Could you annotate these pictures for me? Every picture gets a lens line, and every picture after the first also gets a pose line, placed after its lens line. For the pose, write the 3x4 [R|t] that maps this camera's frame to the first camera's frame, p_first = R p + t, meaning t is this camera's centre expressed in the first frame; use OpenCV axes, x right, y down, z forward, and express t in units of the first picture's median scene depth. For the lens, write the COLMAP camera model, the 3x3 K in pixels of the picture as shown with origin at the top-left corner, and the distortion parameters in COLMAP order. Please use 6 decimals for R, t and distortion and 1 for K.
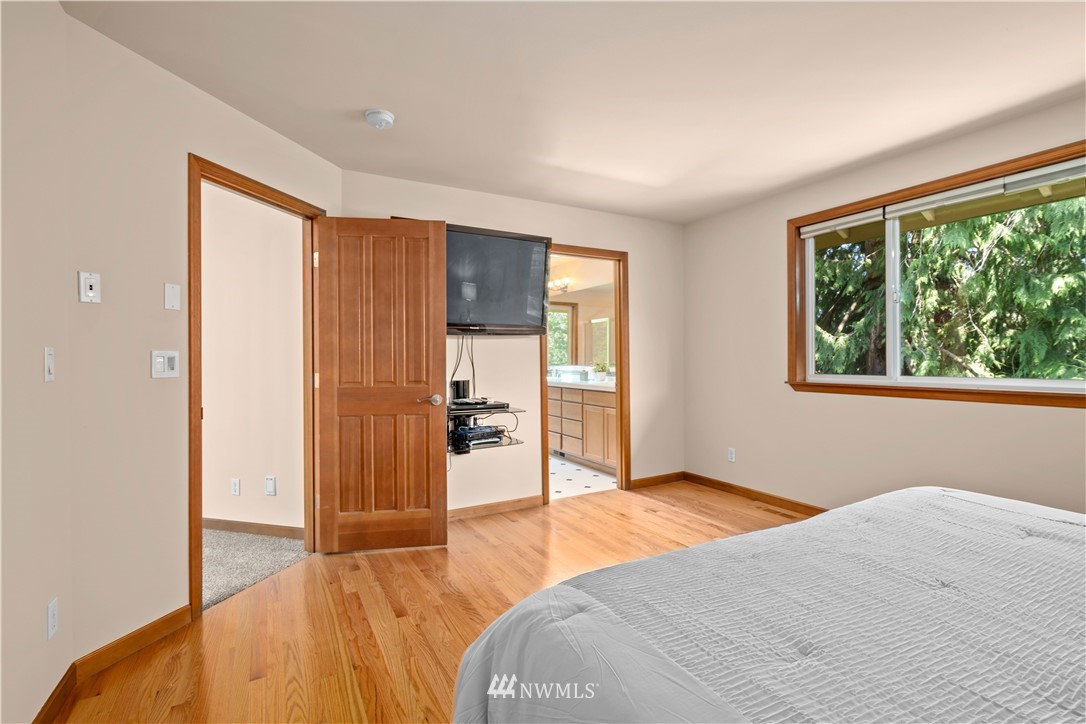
lens RADIAL K [[490.8, 0, 542.5], [0, 490.8, 357.6], [0, 0, 1]] dist [-0.007137, 0.002025]
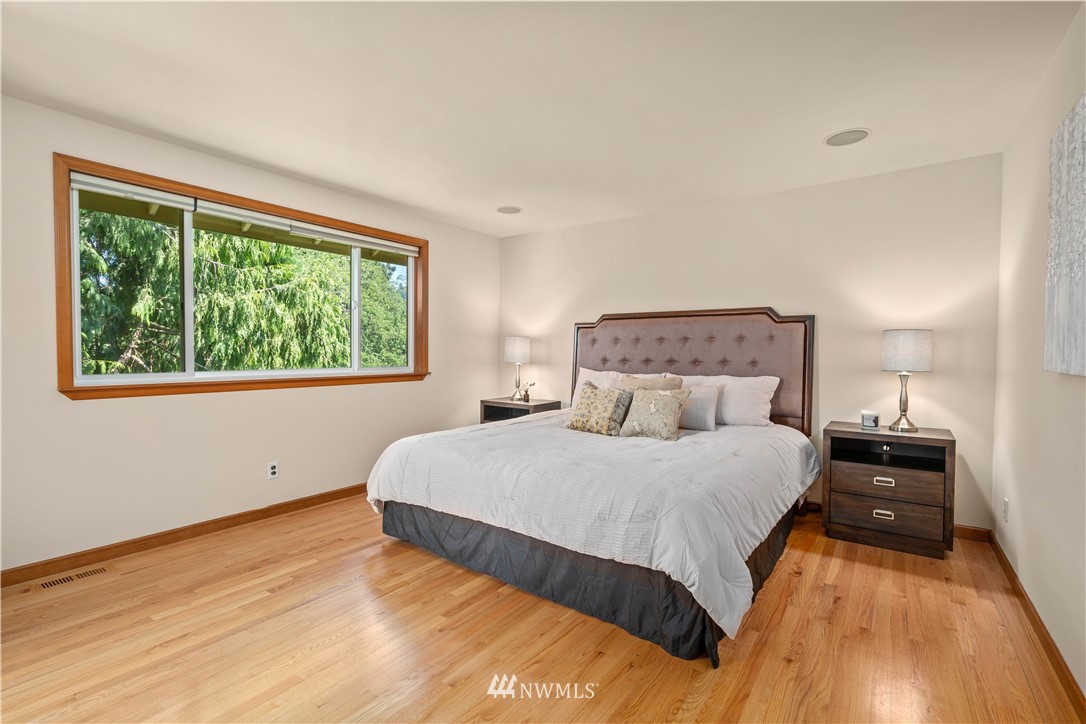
lens RADIAL K [[490.8, 0, 537.6], [0, 490.8, 363.8], [0, 0, 1]] dist [-0.007137, 0.002025]
pose [[-0.423027, -0.009098, 0.906072, -0.436568], [0.004888, 0.999912, 0.012322, 0.011037], [-0.906104, 0.009642, -0.422945, 0.728617]]
